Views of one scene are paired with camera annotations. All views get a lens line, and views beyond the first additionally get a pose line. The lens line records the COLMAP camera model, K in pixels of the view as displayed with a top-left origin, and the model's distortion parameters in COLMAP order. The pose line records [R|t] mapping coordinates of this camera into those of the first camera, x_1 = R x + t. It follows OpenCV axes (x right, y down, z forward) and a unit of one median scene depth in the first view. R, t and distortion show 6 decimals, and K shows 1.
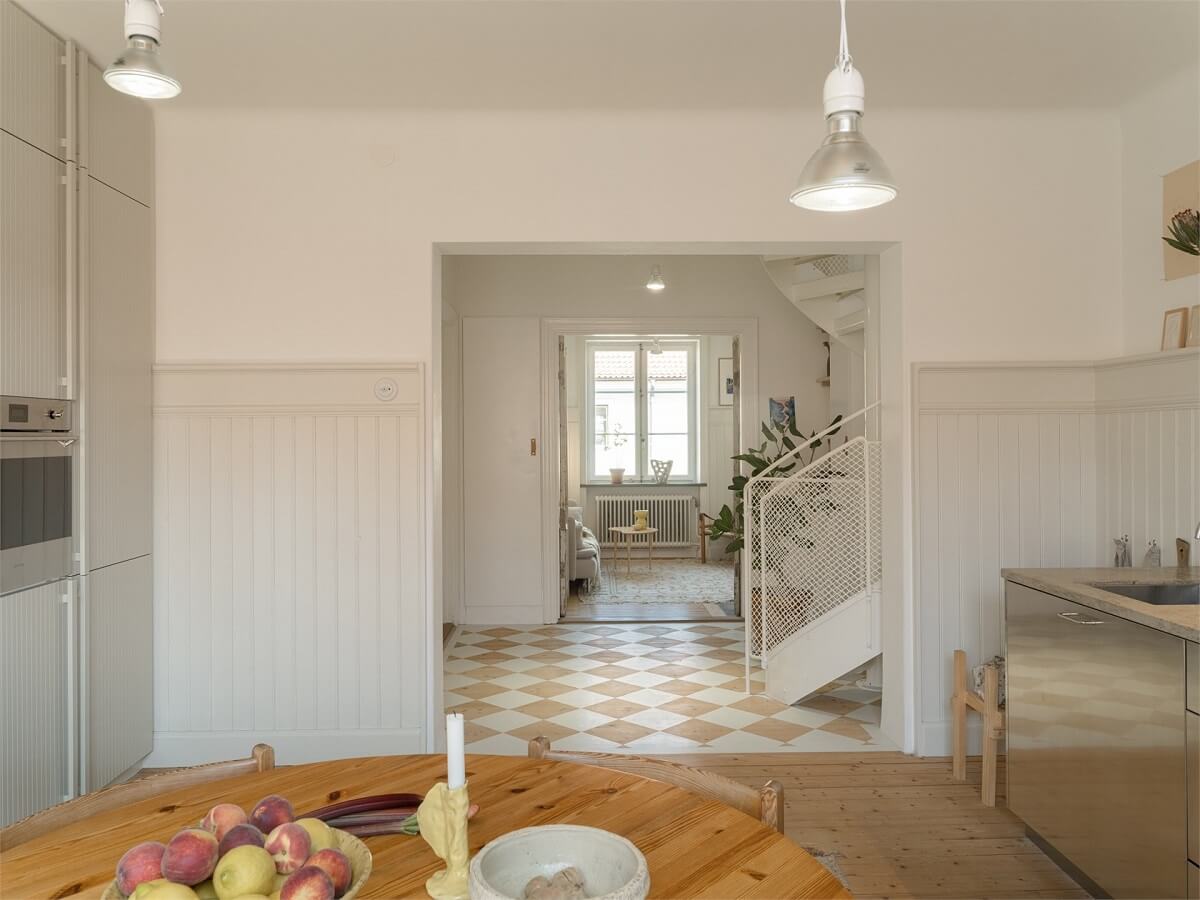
lens RADIAL K [[896.0, 0, 597.9], [0, 896.0, 434.1], [0, 0, 1]] dist [-0.000496, -0.001584]
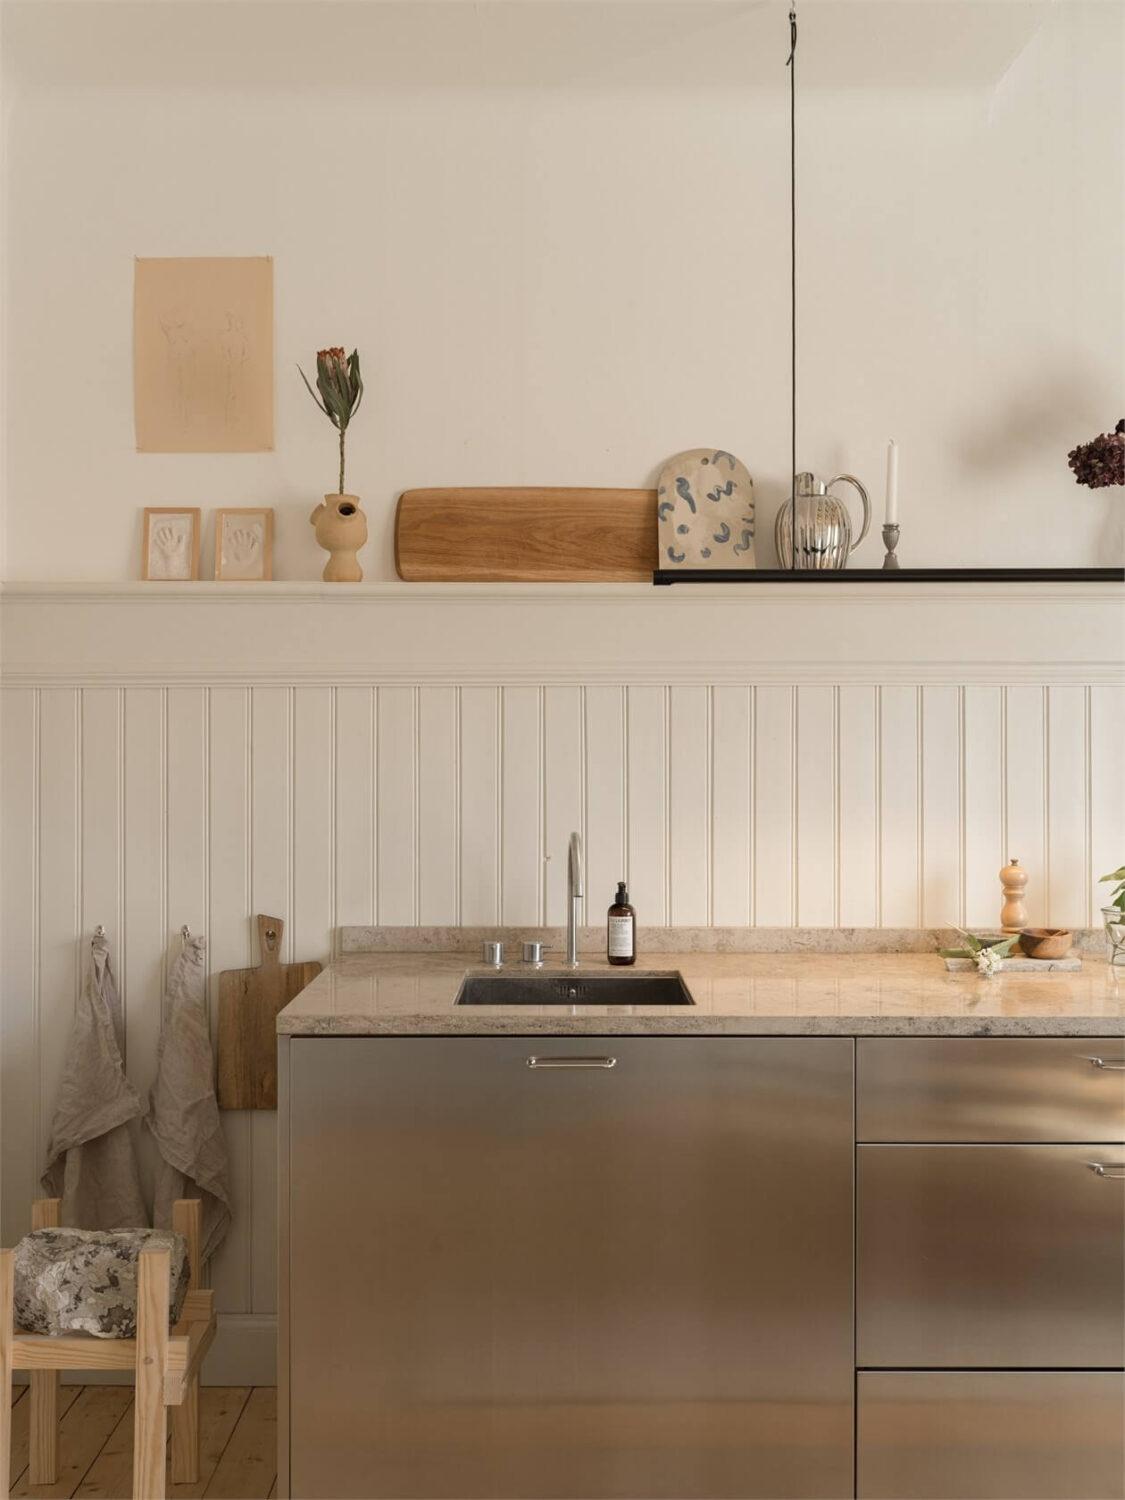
lens RADIAL K [[1547.5, 0, 559.7], [0, 1547.5, 730.3], [0, 0, 1]] dist [0.009775, -0.017537]
pose [[0.028264, 0.011231, 0.999537, -0.329687], [-0.004029, 0.999930, -0.011121, 0.009444], [-0.999592, -0.003713, 0.028307, 0.778094]]
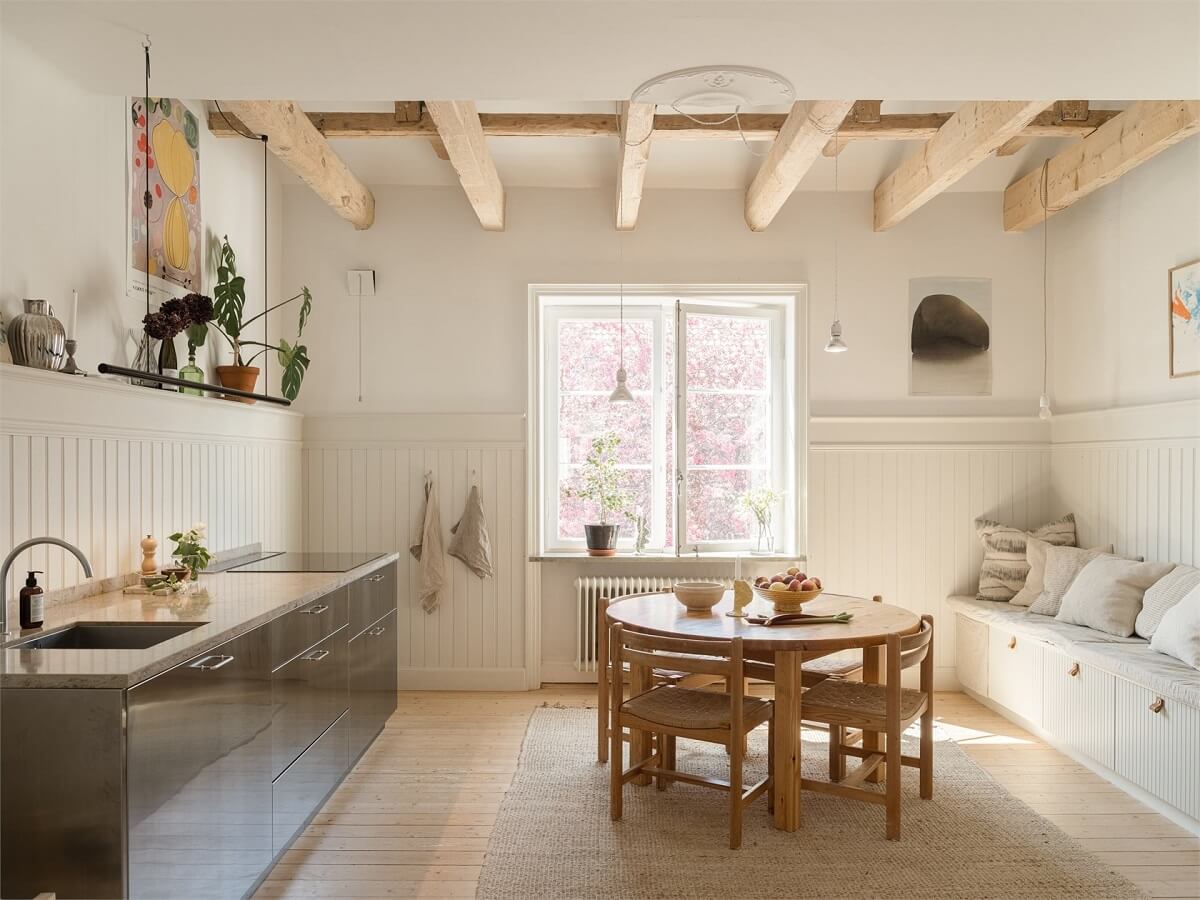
lens RADIAL K [[906.1, 0, 583.4], [0, 906.1, 475.1], [0, 0, 1]] dist [-0.003805, -0.003884]
pose [[-0.999327, 0.004960, 0.036334, 0.092200], [0.005256, 0.999954, 0.008053, 0.003048], [-0.036293, 0.008239, -0.999307, 1.531438]]
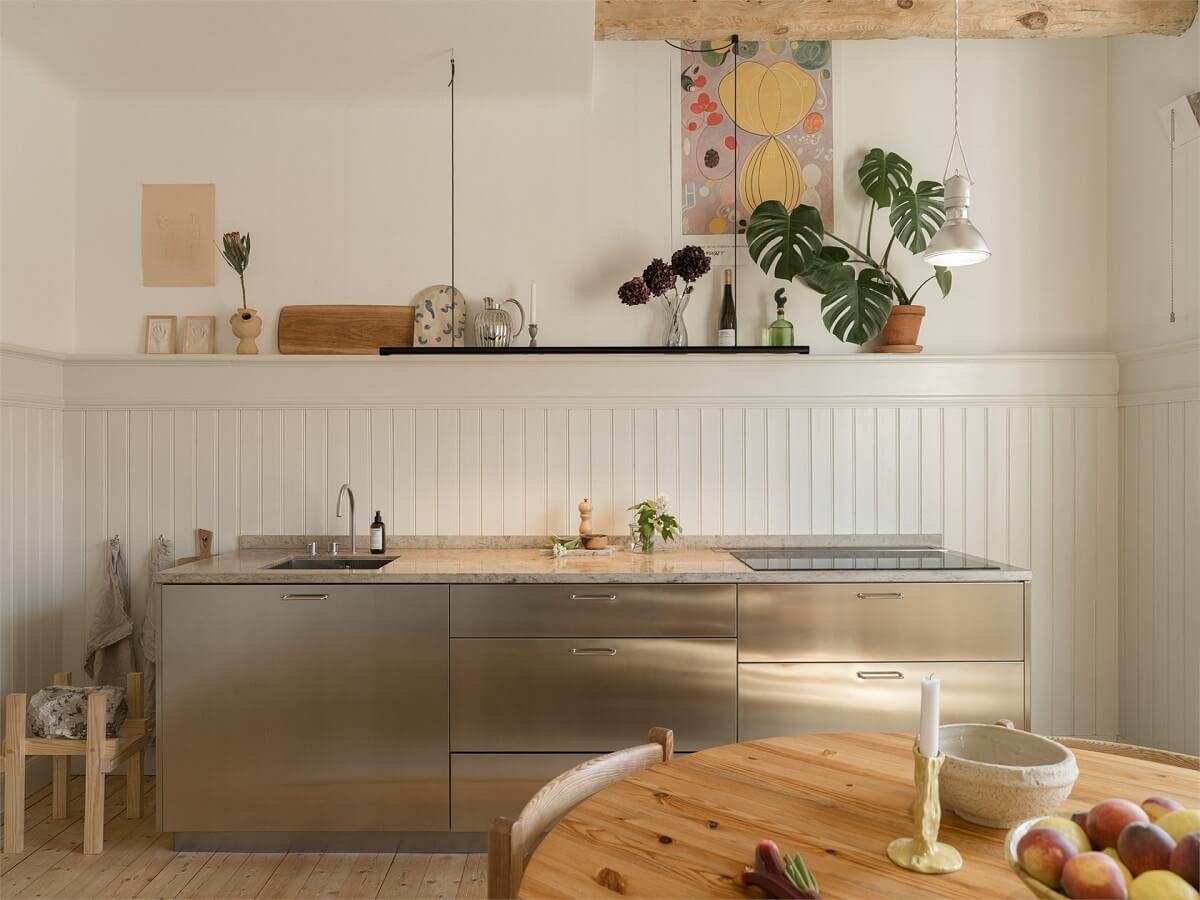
lens RADIAL K [[895.8, 0, 585.5], [0, 895.8, 449.7], [0, 0, 1]] dist [-0.003610, 0.001562]
pose [[0.021993, 0.008977, 0.999718, -0.425953], [-0.003740, 0.999953, -0.008897, 0.028253], [-0.999751, -0.003543, 0.022026, 0.505682]]
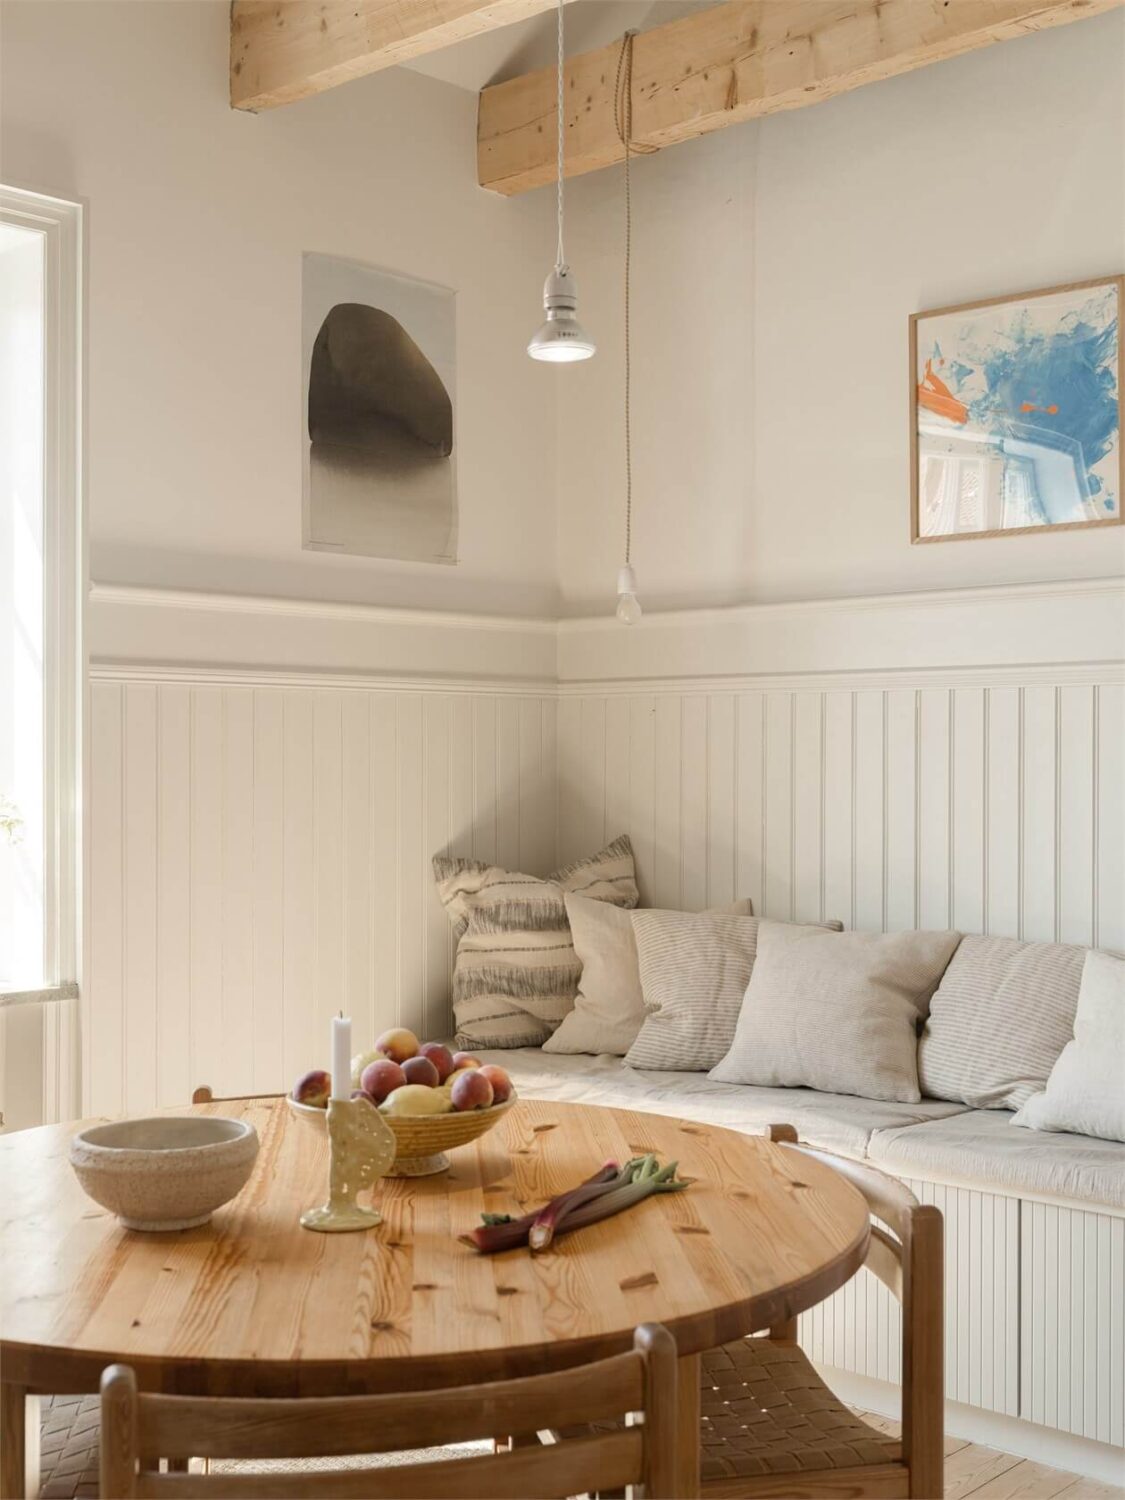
lens RADIAL K [[1800.9, 0, 562.5], [0, 1800.9, 750.0], [0, 0, 1]] dist [0.013590, -0.051622]
pose [[-0.700708, 0.002198, -0.713444, 0.348727], [0.004678, 0.999988, -0.001514, 0.021425], [0.713432, -0.004398, -0.700710, 0.889237]]
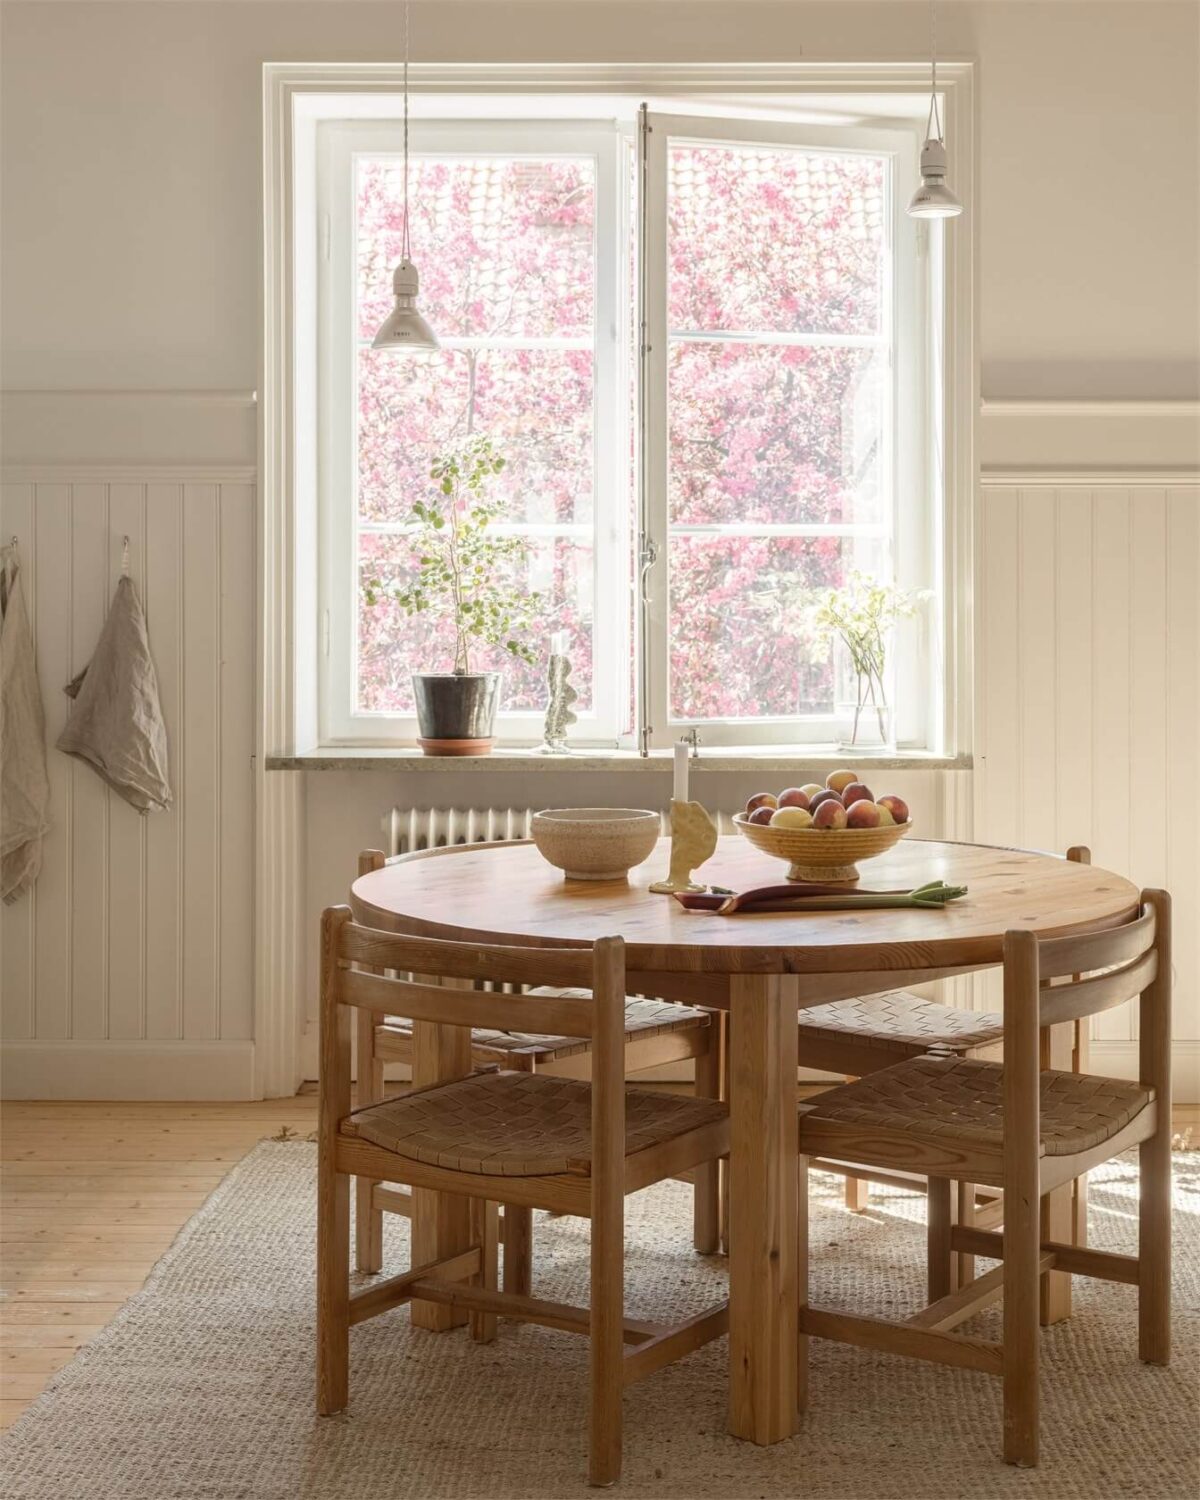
lens RADIAL K [[2285.5, 0, 666.8], [0, 2285.5, 557.7], [0, 0, 1]] dist [0.028731, -0.107626]
pose [[-0.999307, 0.005114, 0.036857, -0.095892], [0.004934, 0.999975, -0.004983, 0.031704], [-0.036881, -0.004797, -0.999308, 1.509449]]
